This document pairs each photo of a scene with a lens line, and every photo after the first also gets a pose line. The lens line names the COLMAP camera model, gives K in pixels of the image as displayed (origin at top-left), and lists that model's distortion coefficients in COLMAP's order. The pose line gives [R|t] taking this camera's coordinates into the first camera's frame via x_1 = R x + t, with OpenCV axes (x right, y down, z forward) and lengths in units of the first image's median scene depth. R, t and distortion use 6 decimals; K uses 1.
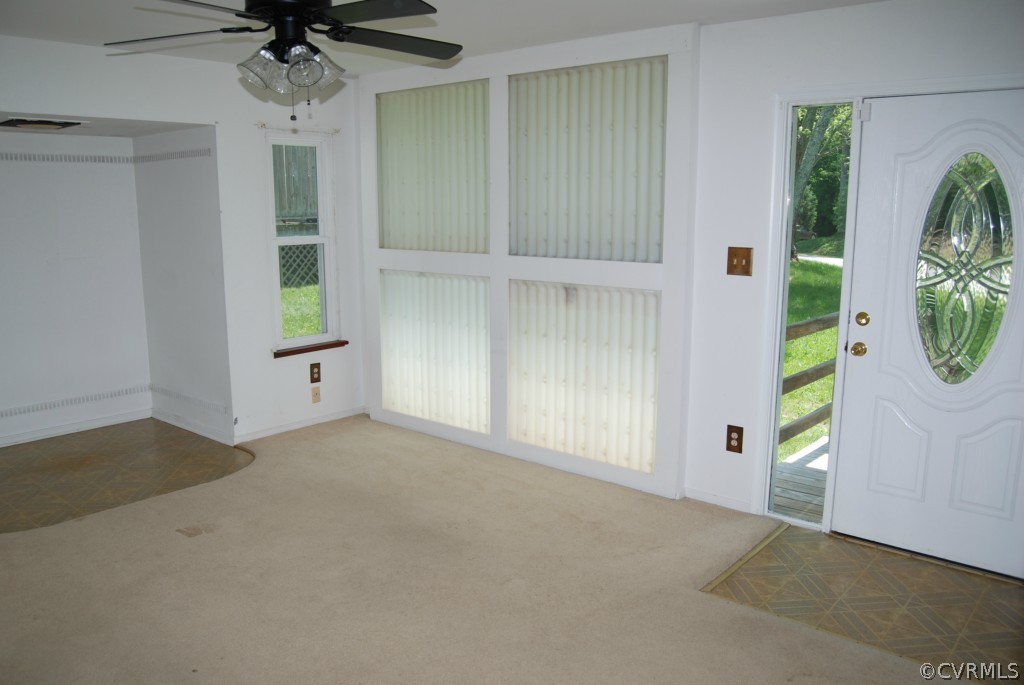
lens RADIAL K [[800.1, 0, 511.7], [0, 800.1, 351.0], [0, 0, 1]] dist [-0.094372, 0.035830]
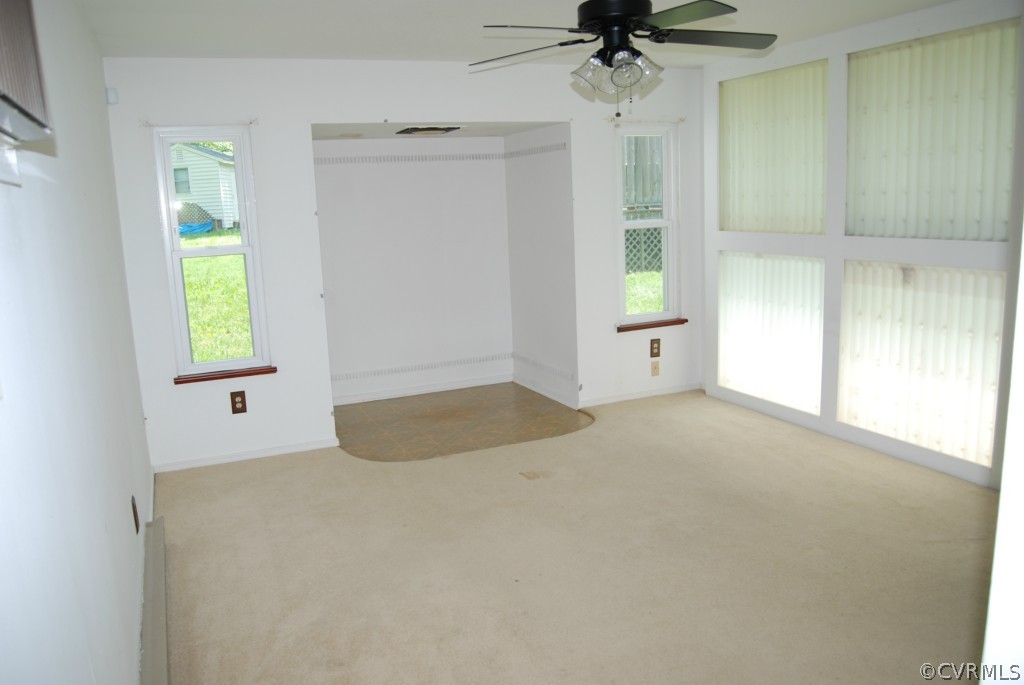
lens RADIAL K [[818.0, 0, 522.0], [0, 818.0, 344.4], [0, 0, 1]] dist [-0.083592, 0.003156]
pose [[0.901964, 0.037513, -0.430178, 0.073196], [-0.035265, 0.999291, 0.013202, 0.016791], [0.430368, 0.003263, 0.902647, -0.076738]]
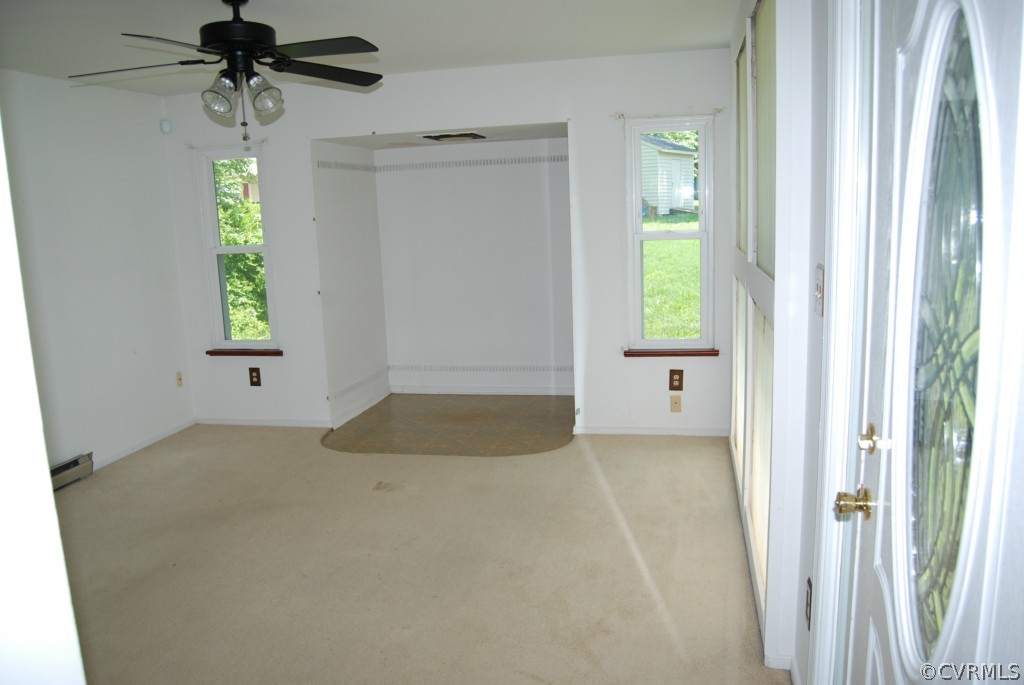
lens RADIAL K [[800.1, 0, 511.7], [0, 800.1, 351.0], [0, 0, 1]] dist [-0.094372, 0.035830]
pose [[0.469768, 0.138252, -0.871897, 0.533131], [-0.118065, 0.988627, 0.093149, -0.079662], [0.874859, 0.059182, 0.480749, 0.454486]]
